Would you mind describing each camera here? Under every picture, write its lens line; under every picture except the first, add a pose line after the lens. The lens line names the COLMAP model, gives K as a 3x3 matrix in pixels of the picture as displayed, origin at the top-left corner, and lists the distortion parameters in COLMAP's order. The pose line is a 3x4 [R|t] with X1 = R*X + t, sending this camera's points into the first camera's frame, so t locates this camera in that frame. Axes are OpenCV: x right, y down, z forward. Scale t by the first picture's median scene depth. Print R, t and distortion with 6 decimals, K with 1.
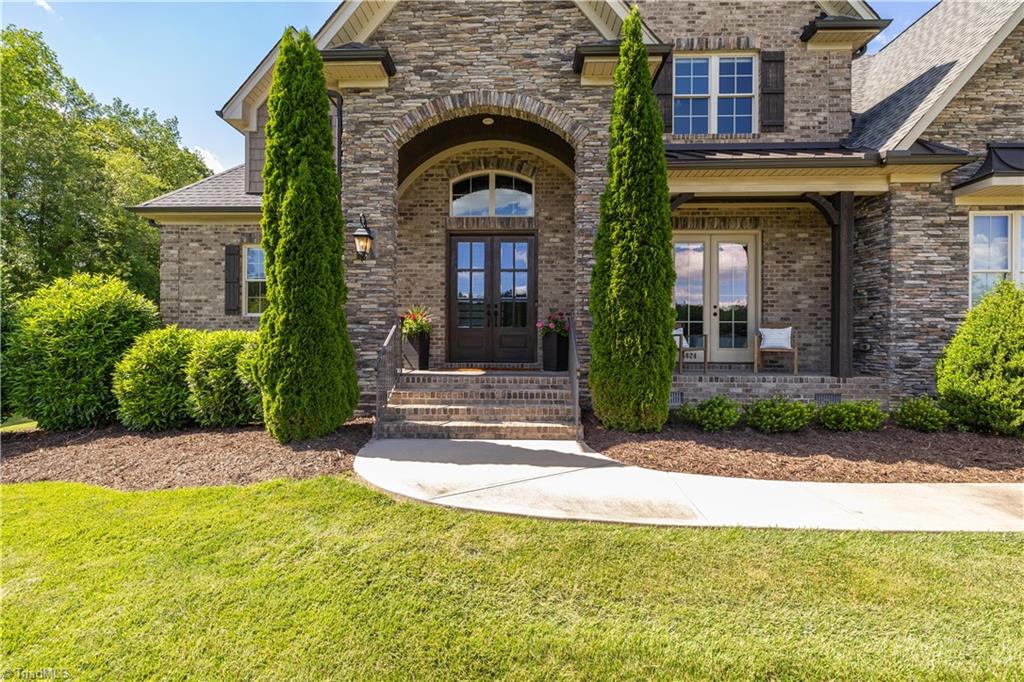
lens RADIAL K [[428.8, 0, 508.4], [0, 428.8, 334.6], [0, 0, 1]] dist [0.001986, -0.000096]
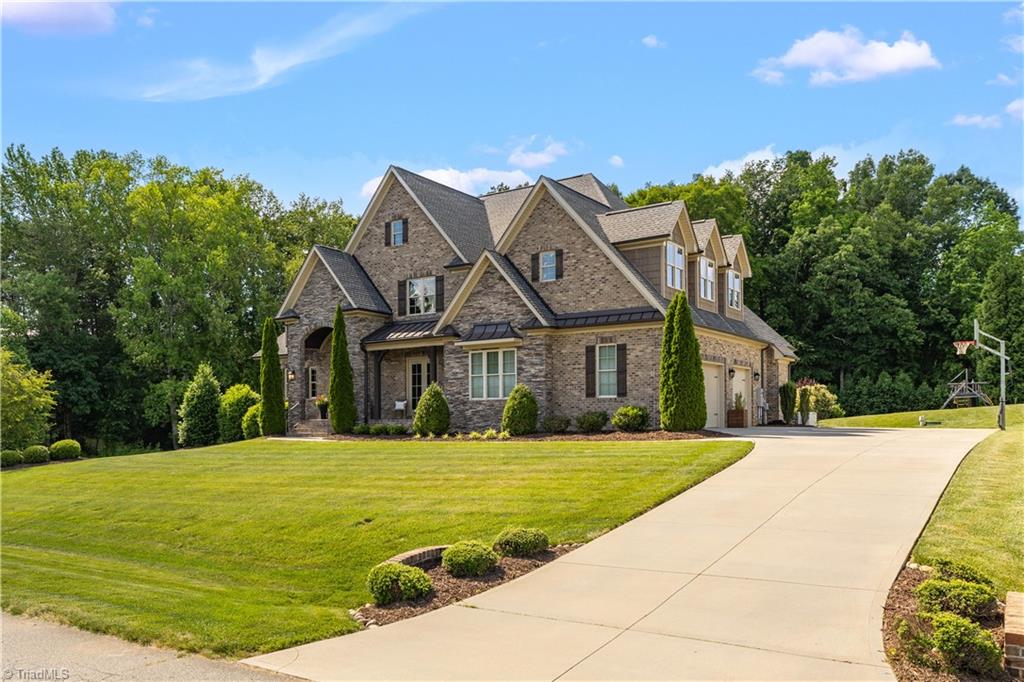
lens RADIAL K [[786.0, 0, 441.5], [0, 786.0, 416.5], [0, 0, 1]] dist [-0.001846, -0.004804]
pose [[0.812252, -0.009601, -0.583227, 3.507159], [0.012250, 0.999925, 0.000601, 0.079758], [0.583178, -0.007633, 0.812309, -2.707949]]
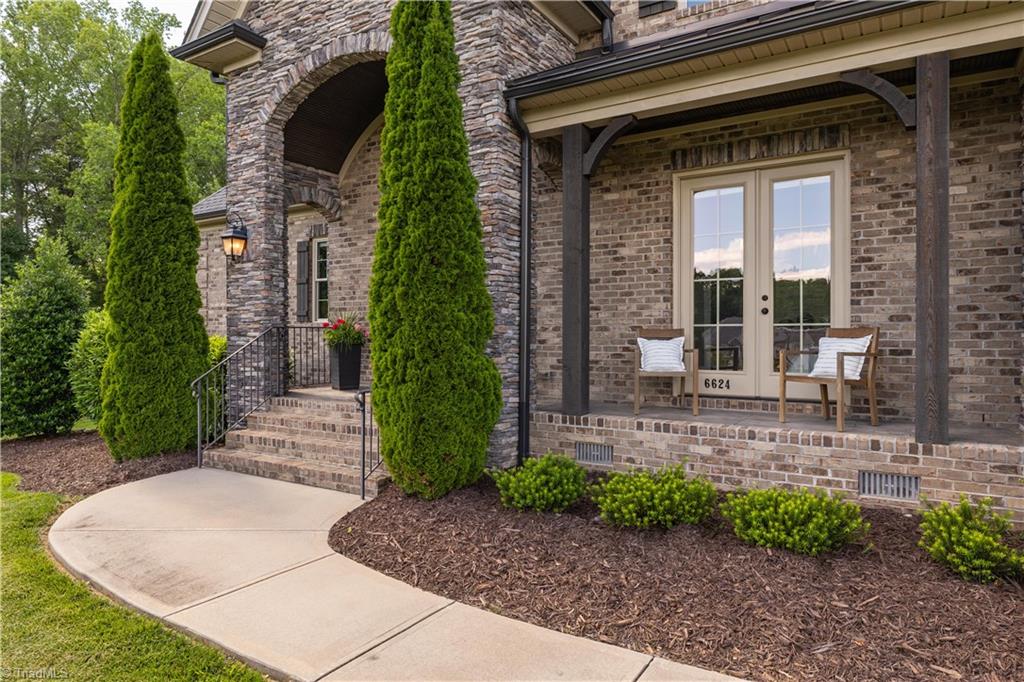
lens RADIAL K [[620.1, 0, 504.0], [0, 620.1, 330.5], [0, 0, 1]] dist [0.000804, -0.000477]
pose [[0.863576, -0.007688, -0.504160, 0.720318], [0.006475, 0.999970, -0.004159, -0.025795], [0.504177, 0.000327, 0.863600, 0.163273]]
